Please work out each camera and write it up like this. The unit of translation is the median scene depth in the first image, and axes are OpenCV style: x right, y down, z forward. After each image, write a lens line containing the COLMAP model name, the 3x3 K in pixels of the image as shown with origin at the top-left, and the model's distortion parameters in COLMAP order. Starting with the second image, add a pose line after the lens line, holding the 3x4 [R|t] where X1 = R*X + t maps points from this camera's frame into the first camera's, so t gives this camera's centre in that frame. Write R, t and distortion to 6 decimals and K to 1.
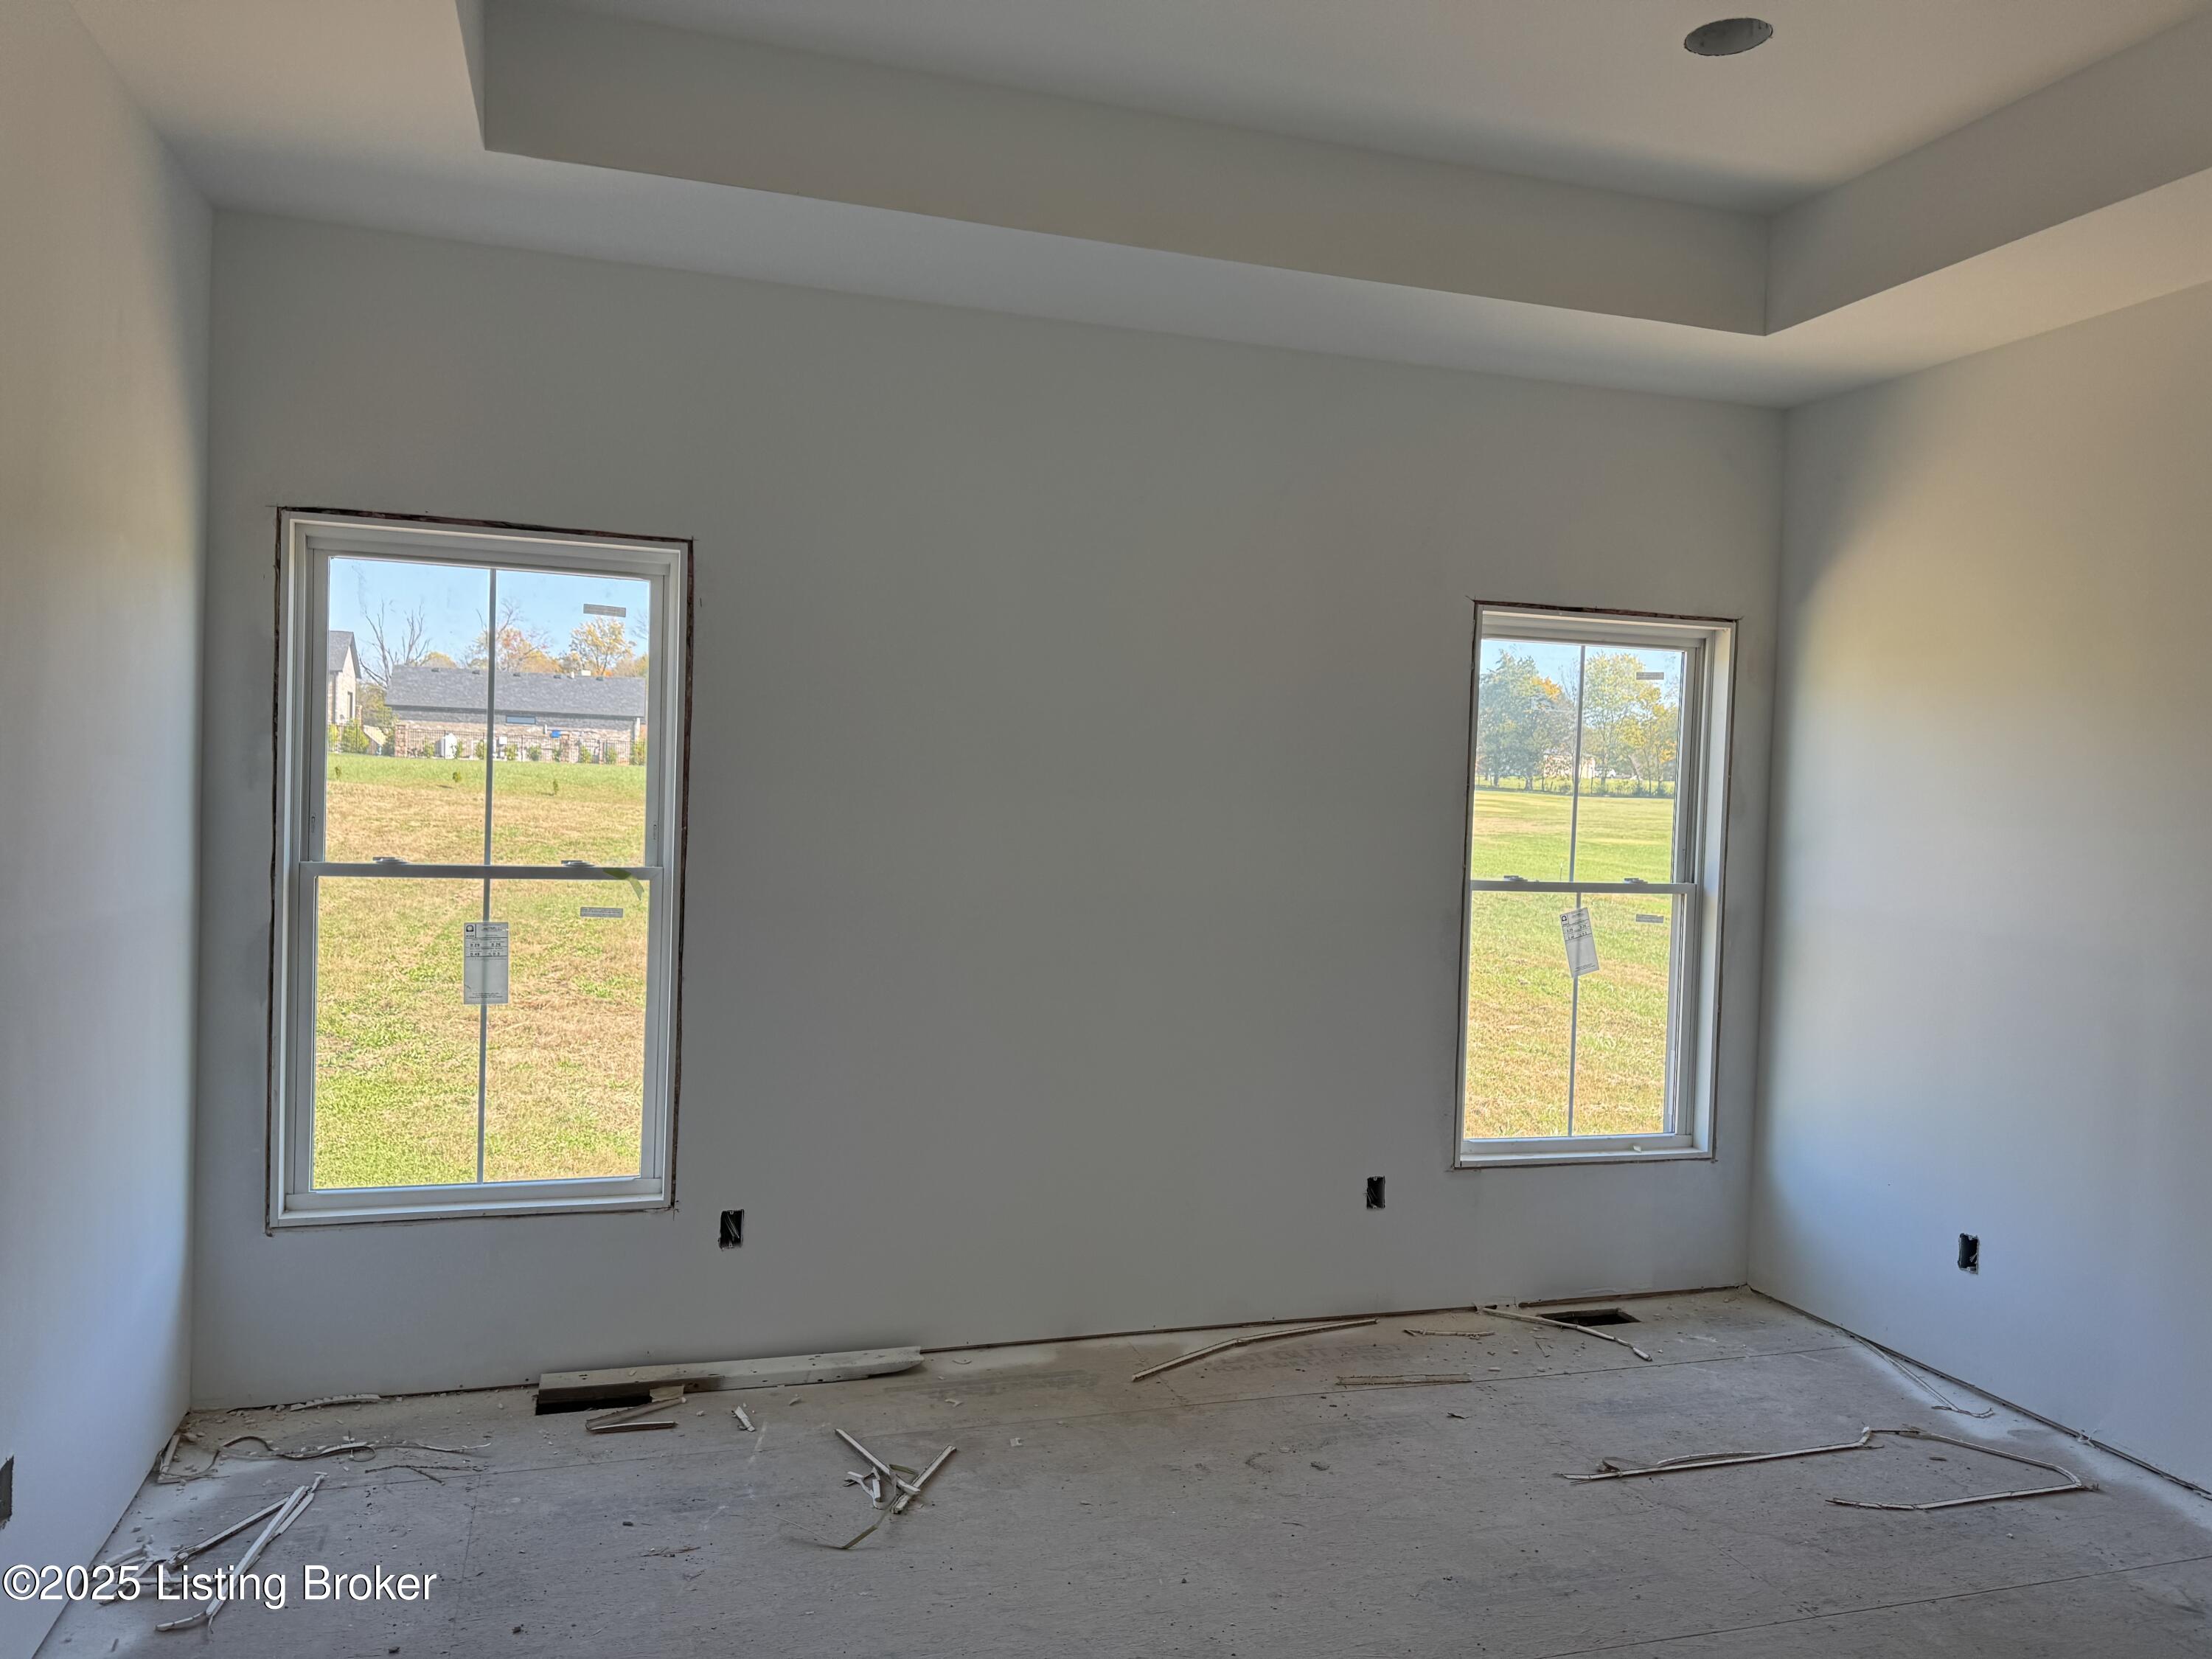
lens RADIAL K [[1559.4, 0, 1106.0], [0, 1559.4, 829.5], [0, 0, 1]] dist [0.052523, -0.060014]
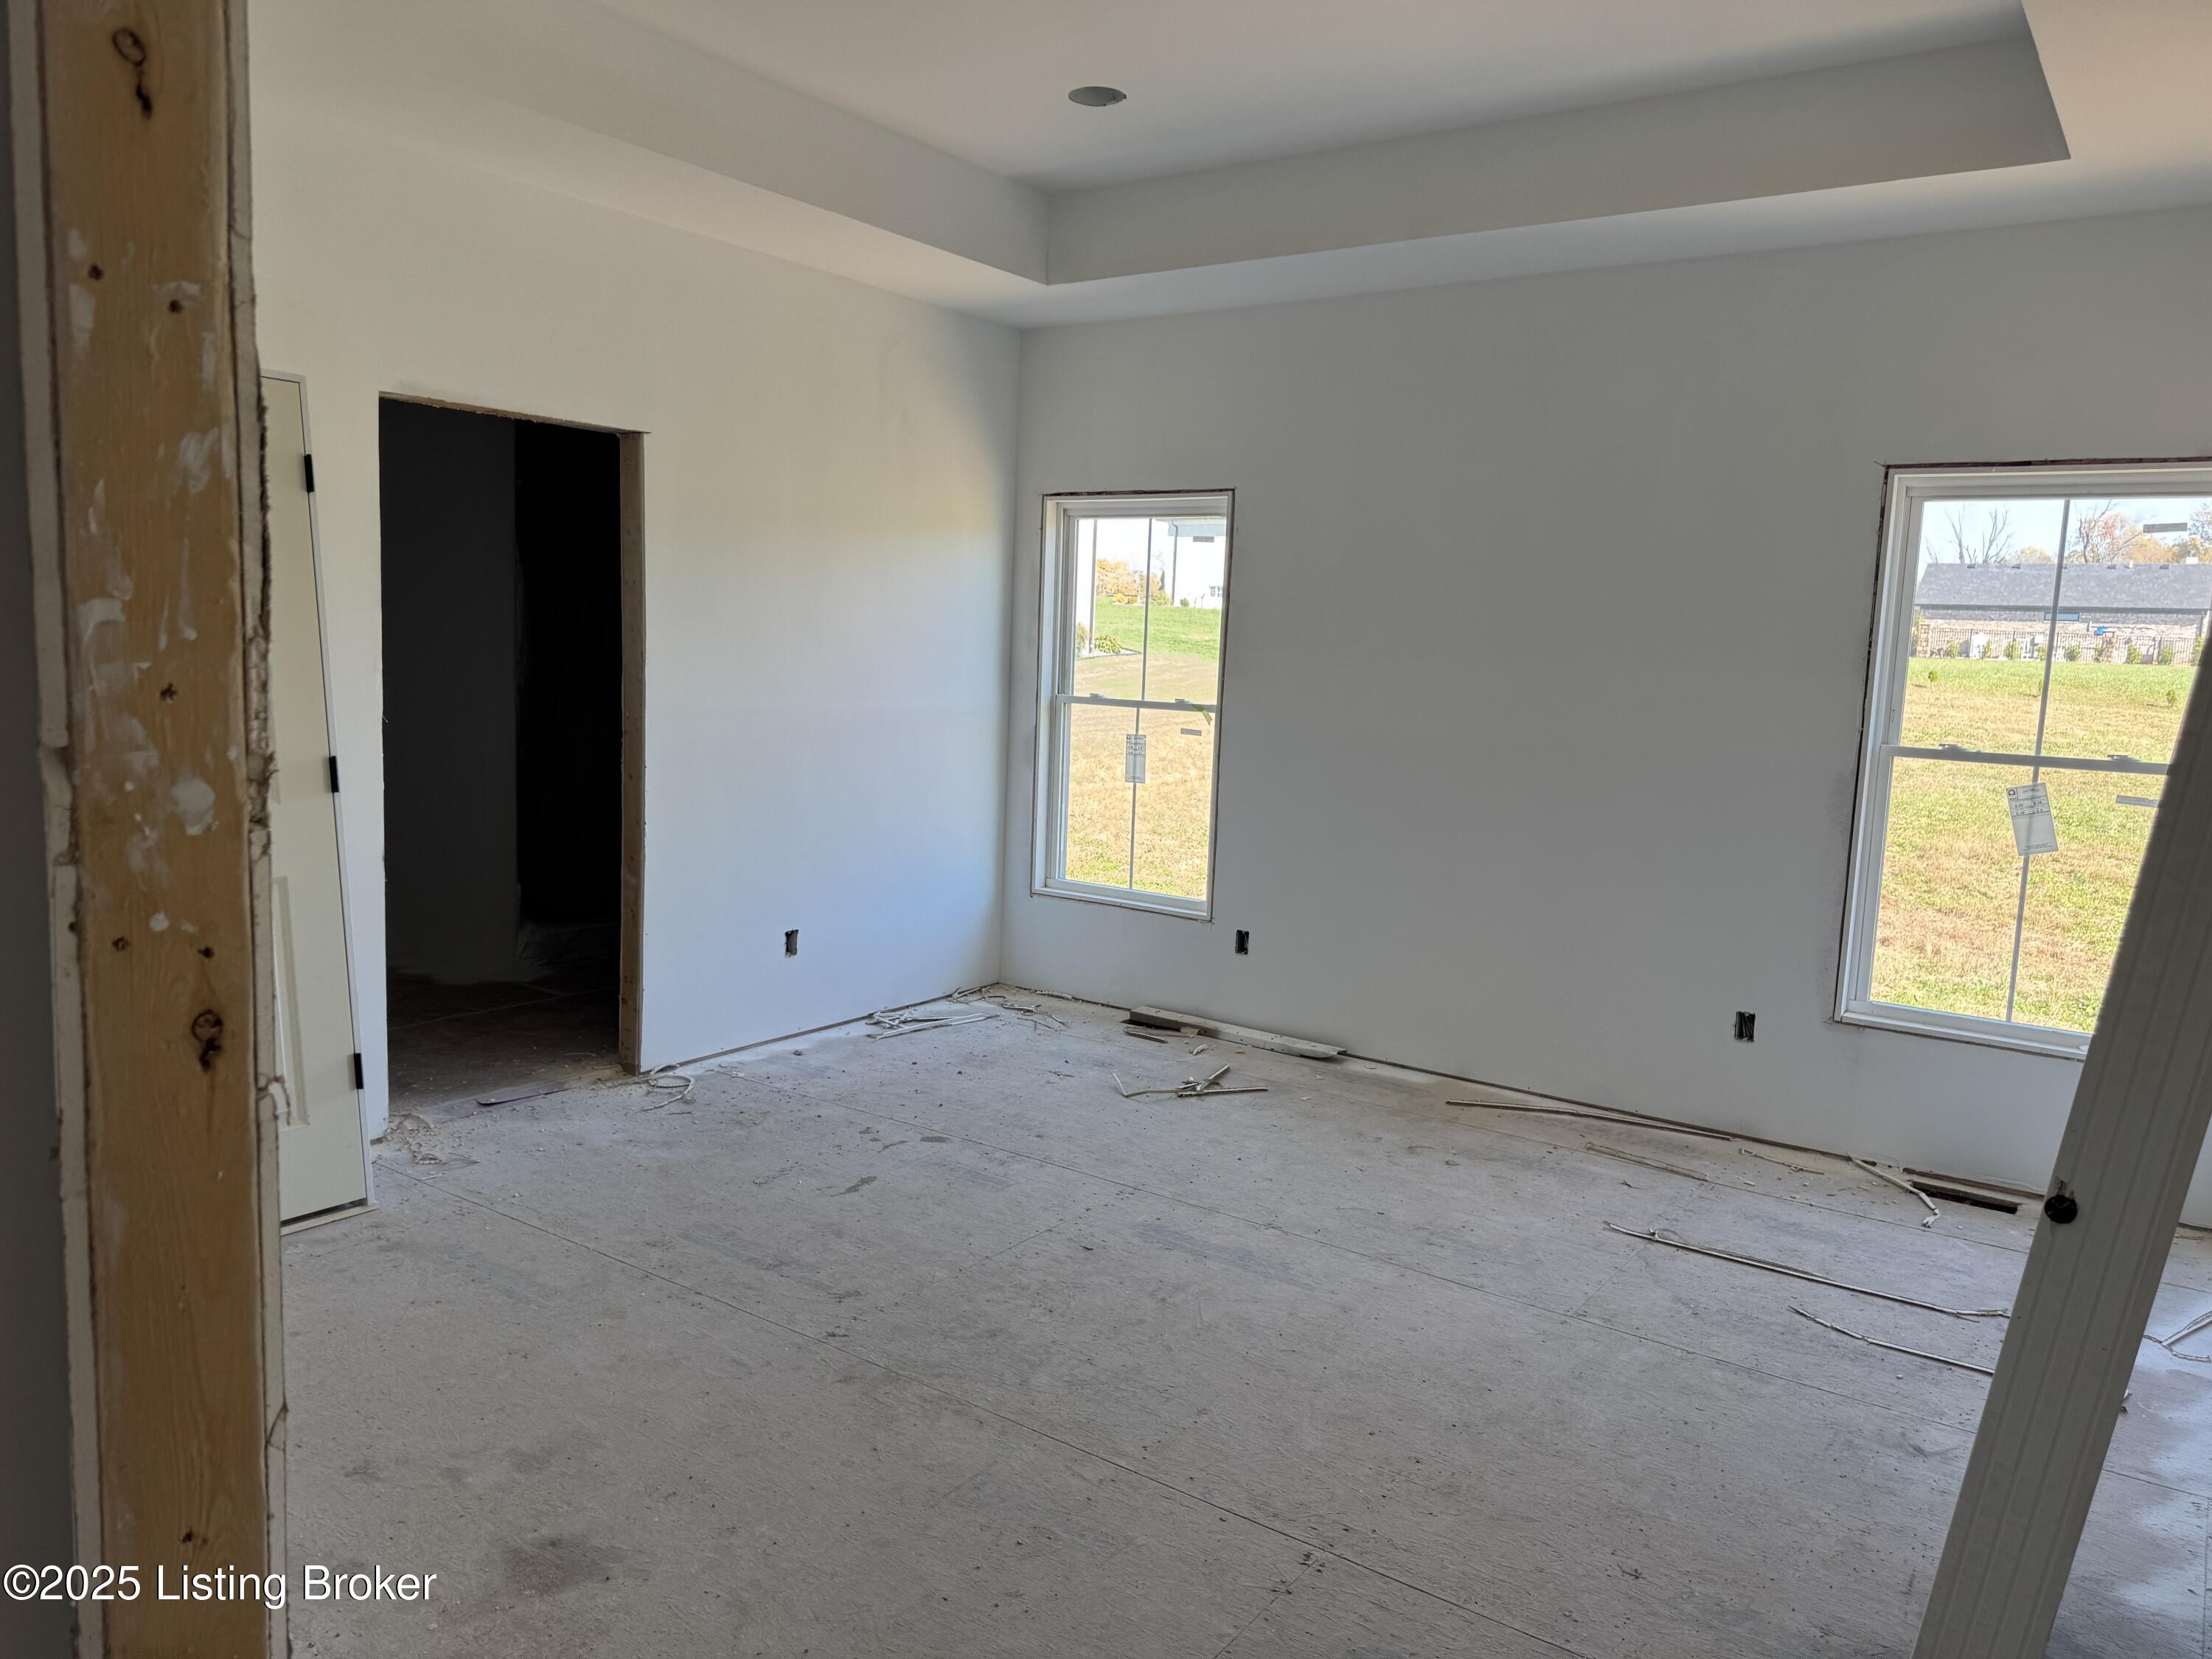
lens RADIAL K [[1559.4, 0, 1106.0], [0, 1559.4, 829.5], [0, 0, 1]] dist [0.052523, -0.060014]
pose [[0.591543, 0.086141, -0.801659, 0.834732], [-0.037018, 0.996130, 0.079722, 0.026508], [0.805423, -0.017483, 0.592442, -0.007222]]
